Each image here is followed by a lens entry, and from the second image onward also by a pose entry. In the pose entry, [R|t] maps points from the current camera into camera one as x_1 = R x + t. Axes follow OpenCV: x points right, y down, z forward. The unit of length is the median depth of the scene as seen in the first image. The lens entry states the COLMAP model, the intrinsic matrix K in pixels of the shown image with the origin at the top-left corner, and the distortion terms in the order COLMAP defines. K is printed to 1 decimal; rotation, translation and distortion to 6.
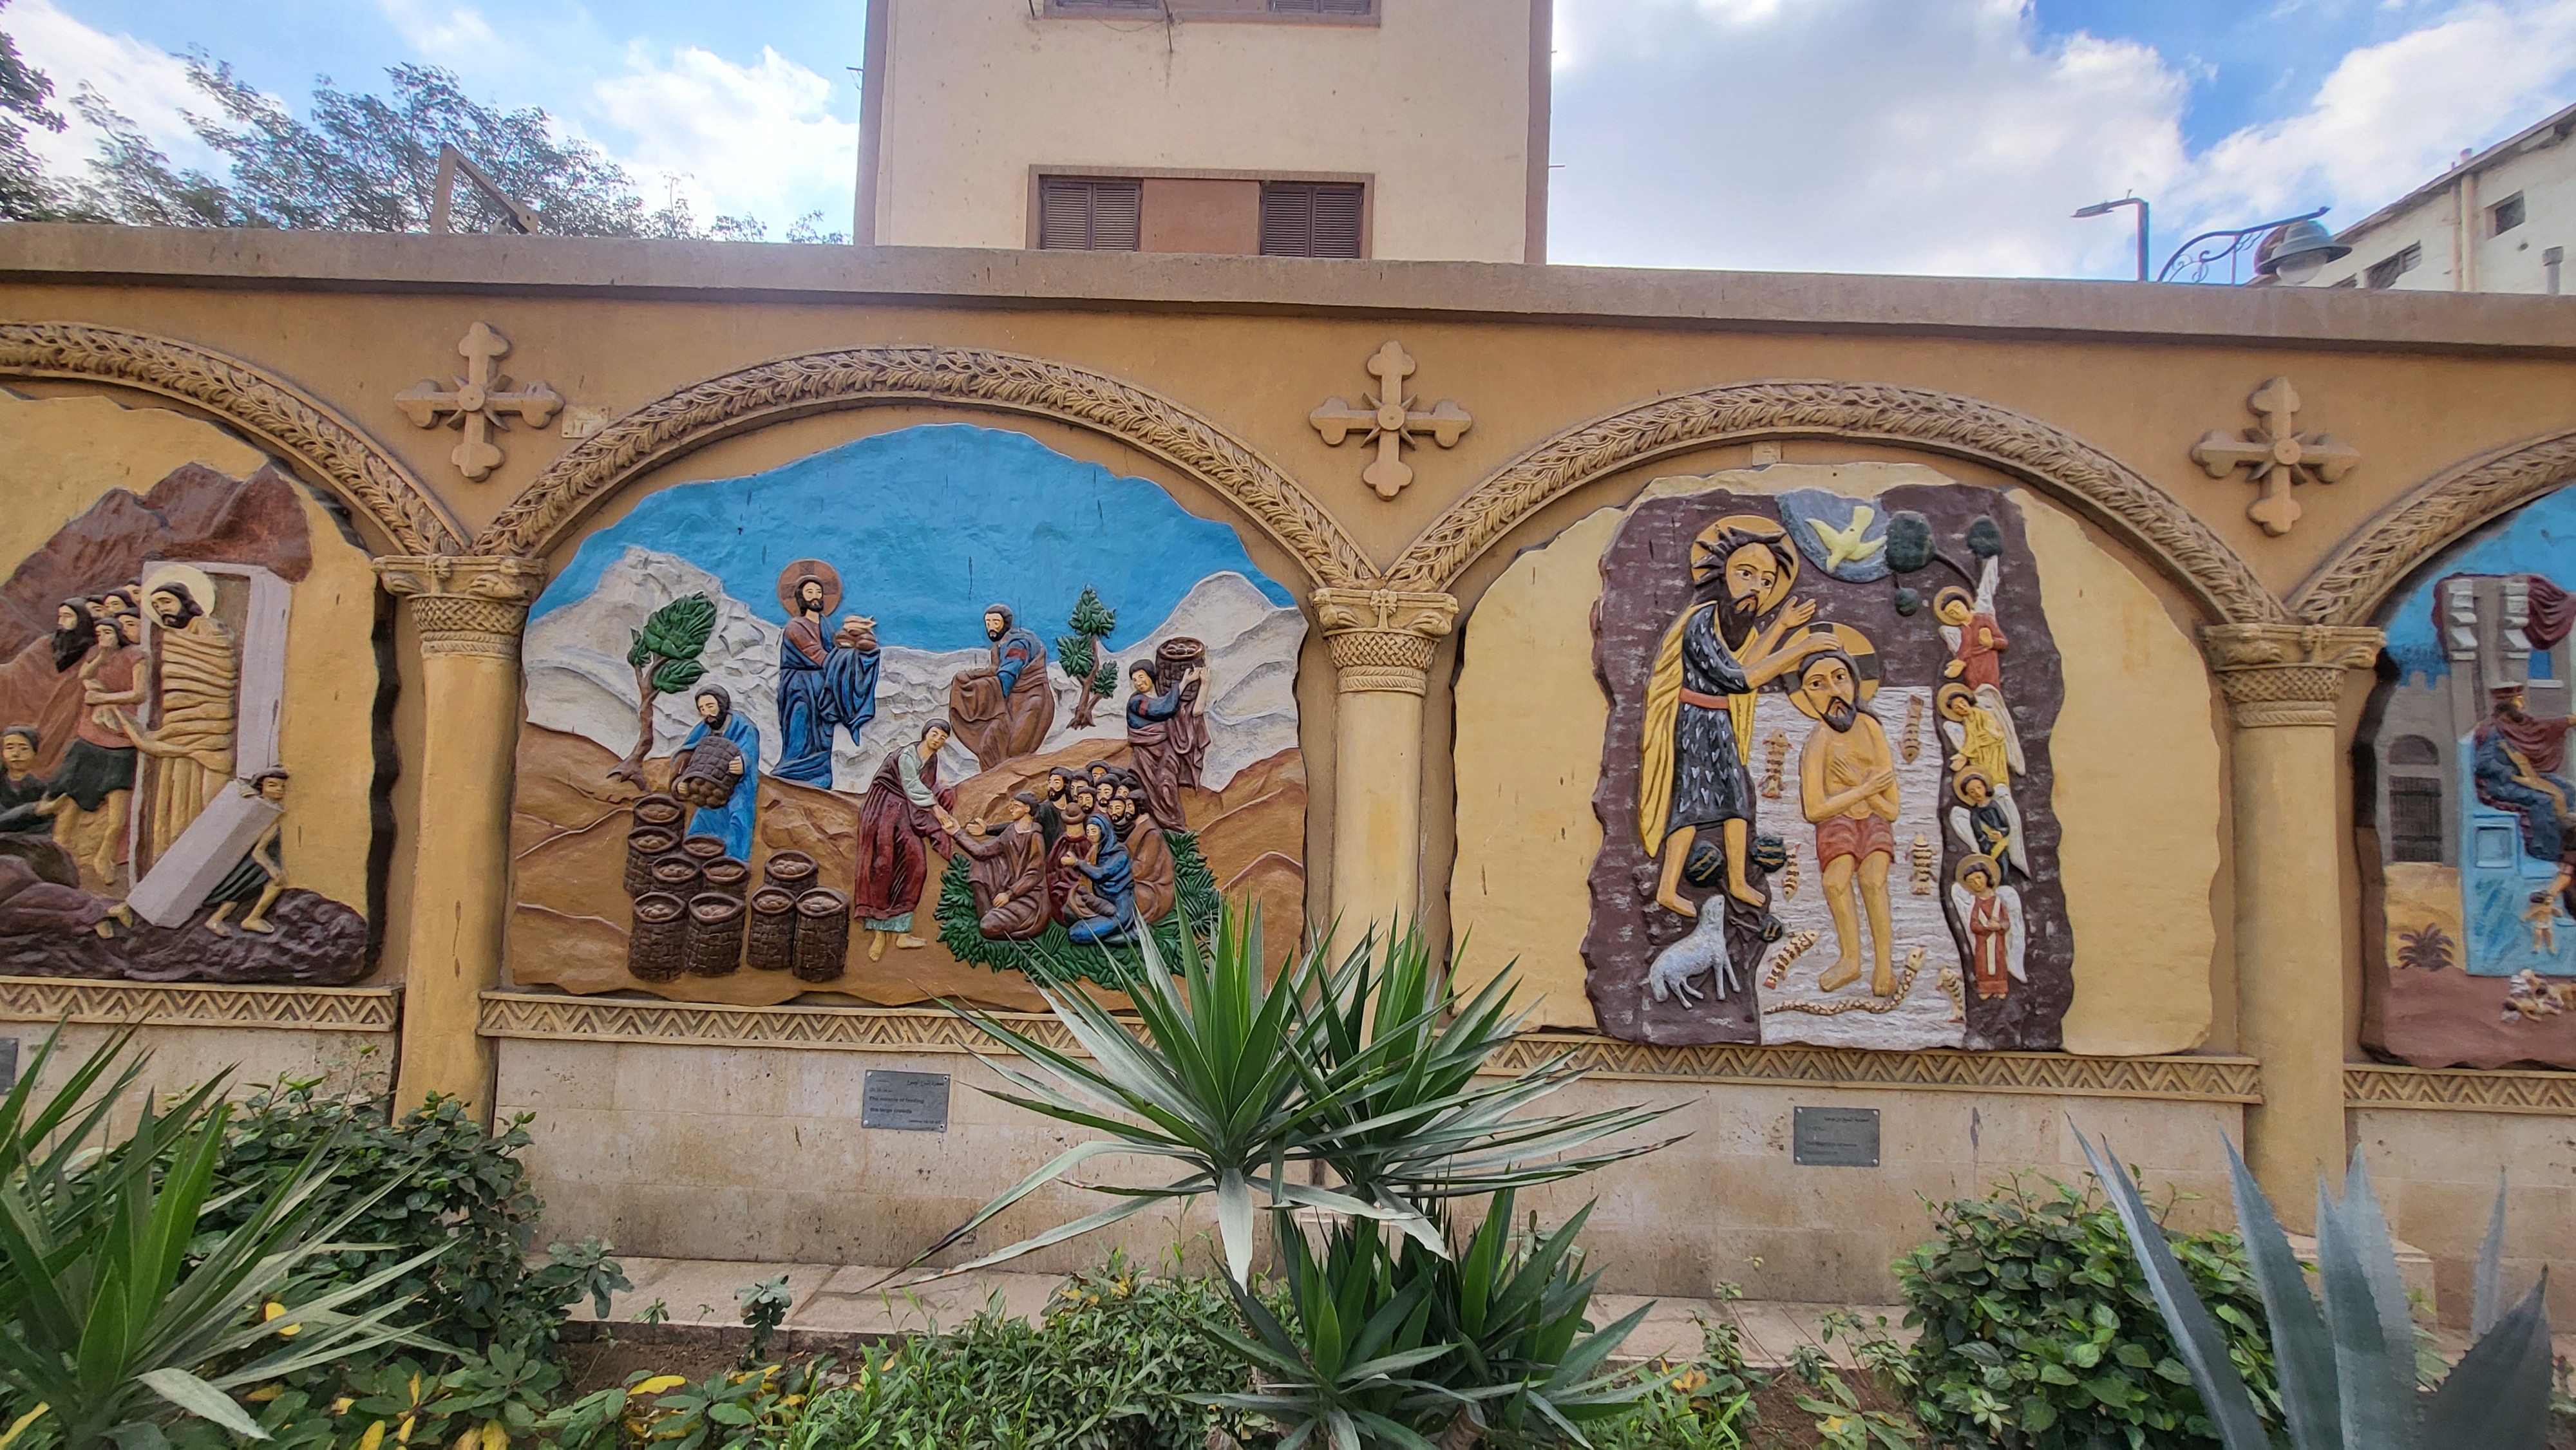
lens RADIAL K [[937.0, 0, 1288.4], [0, 937.0, 748.9], [0, 0, 1]] dist [0.000087, 0.000177]
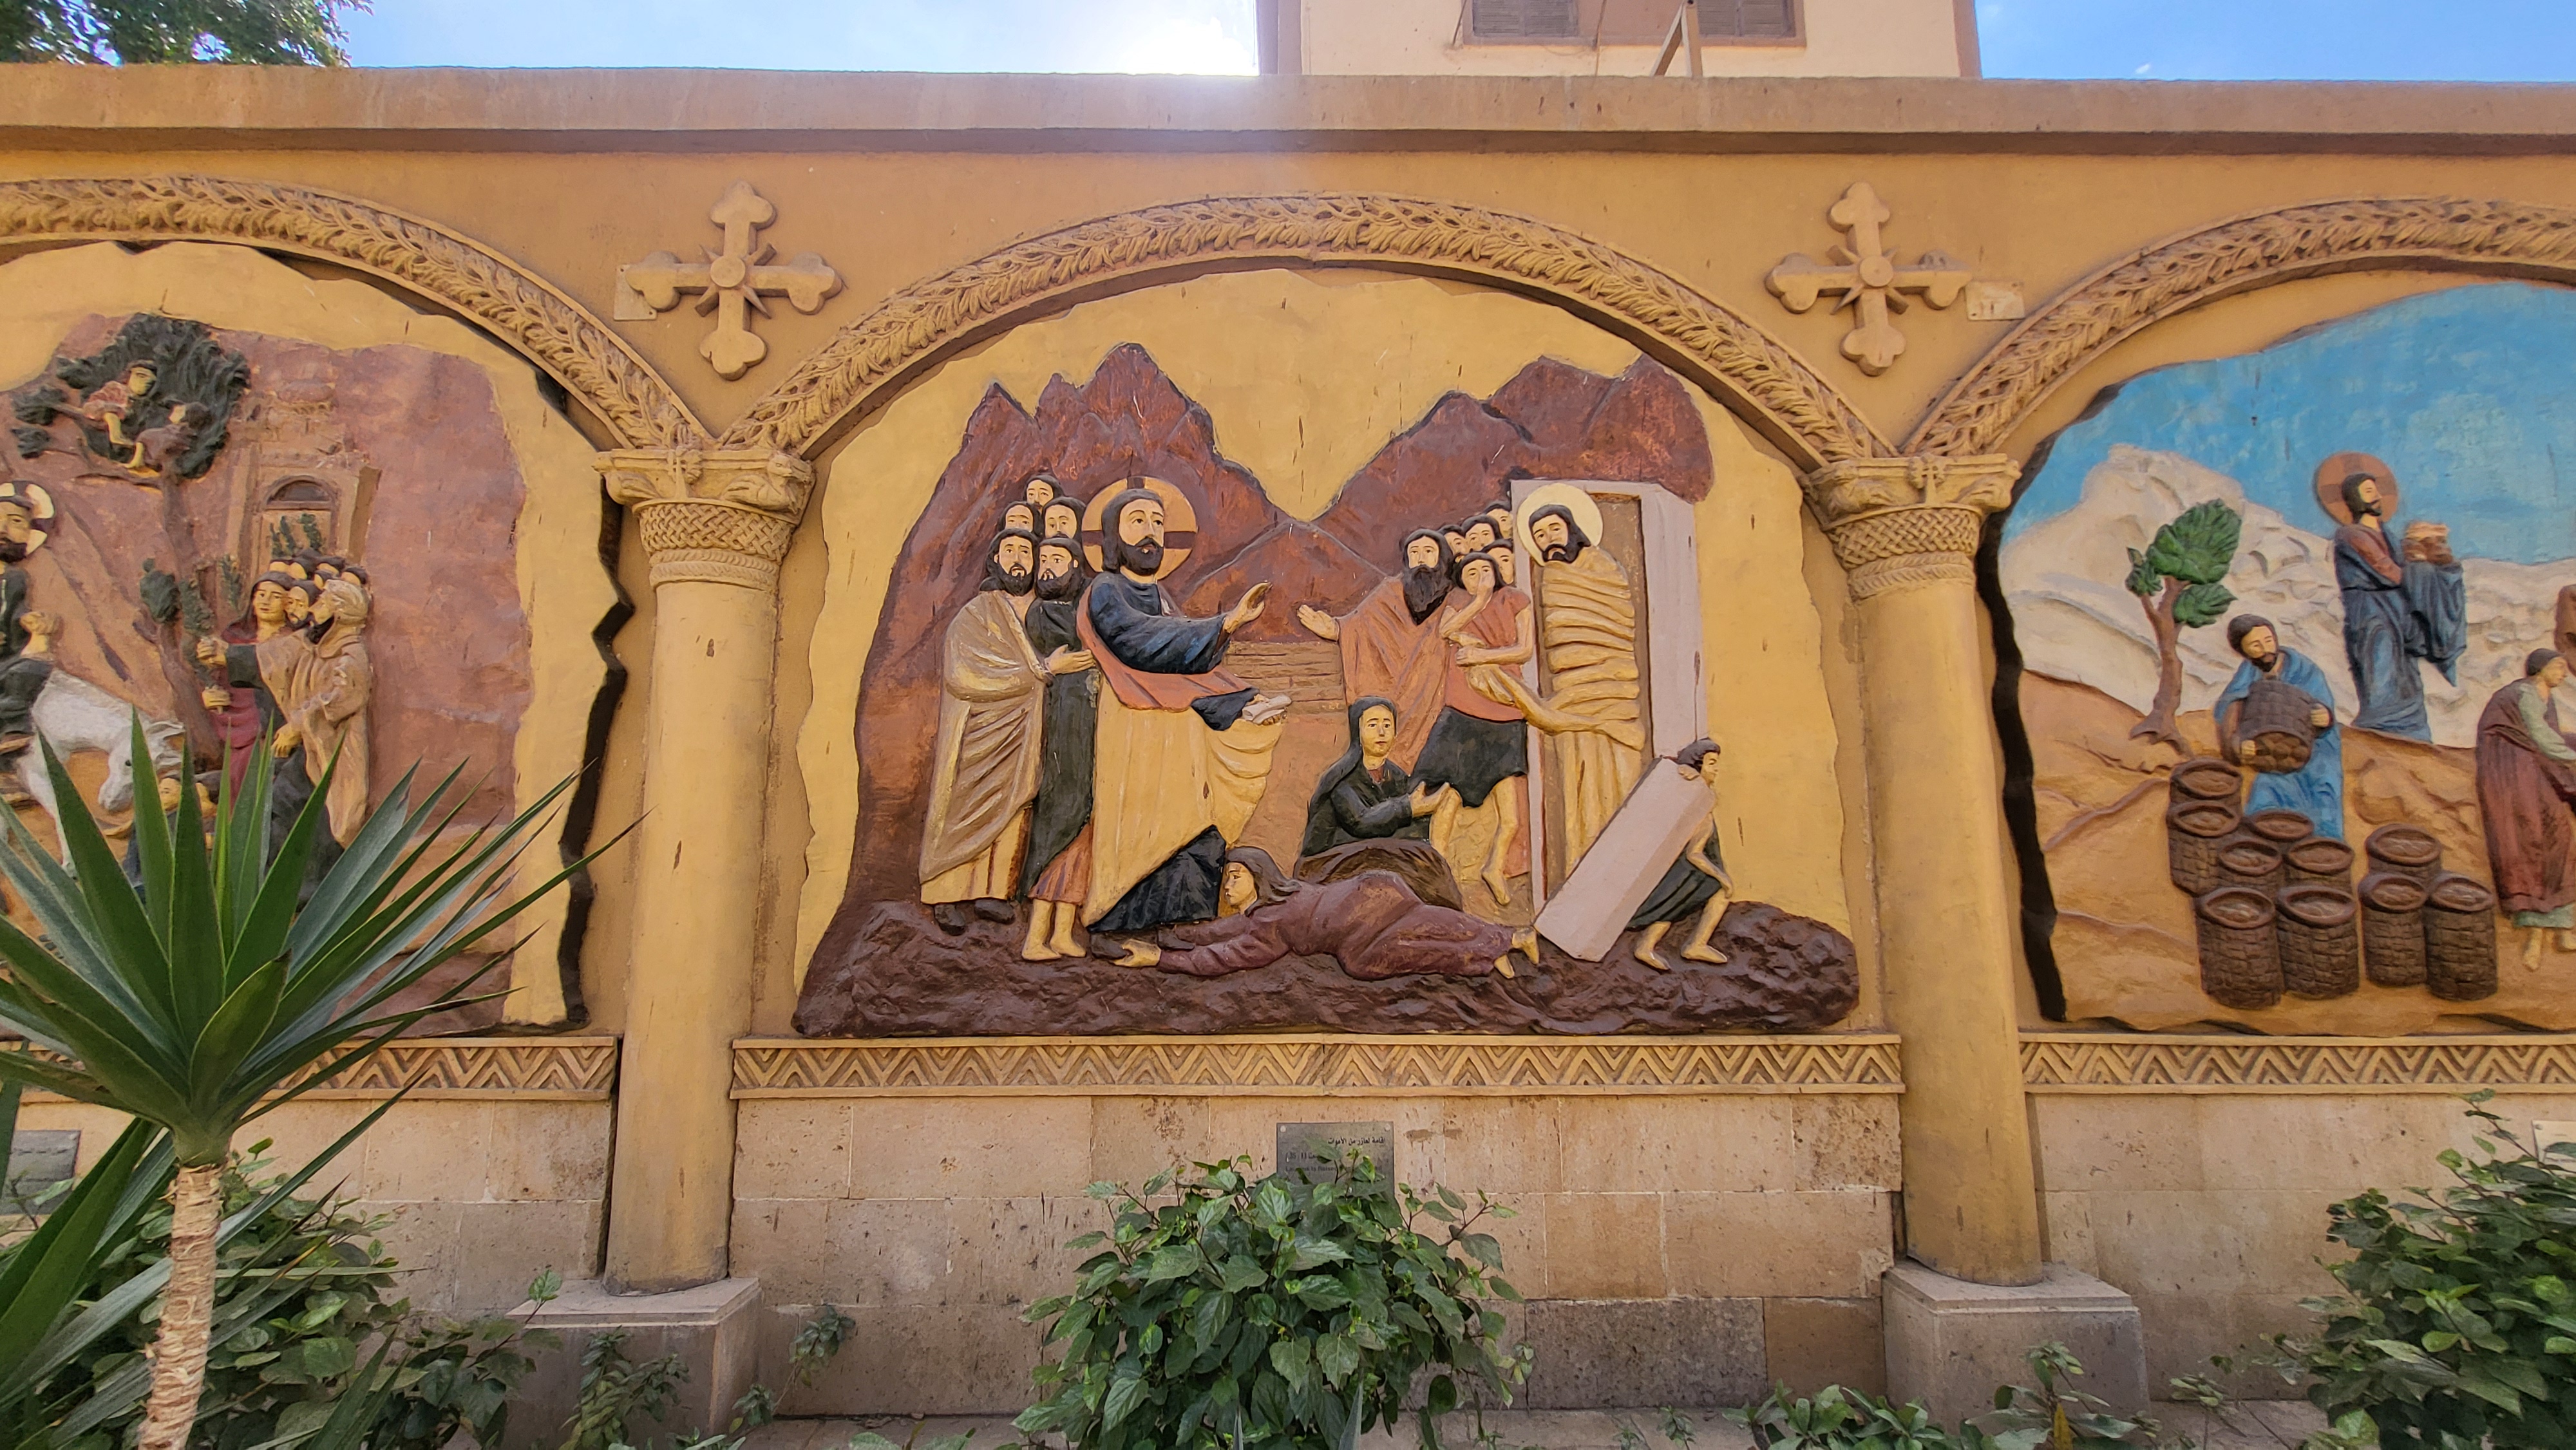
lens RADIAL K [[937.0, 0, 1287.5], [0, 937.0, 701.7], [0, 0, 1]] dist [0.000087, 0.000177]
pose [[0.999287, -0.034322, 0.015708, -1.432820], [0.035428, 0.996430, -0.076626, 0.035002], [-0.013022, 0.077128, 0.996936, 0.247643]]
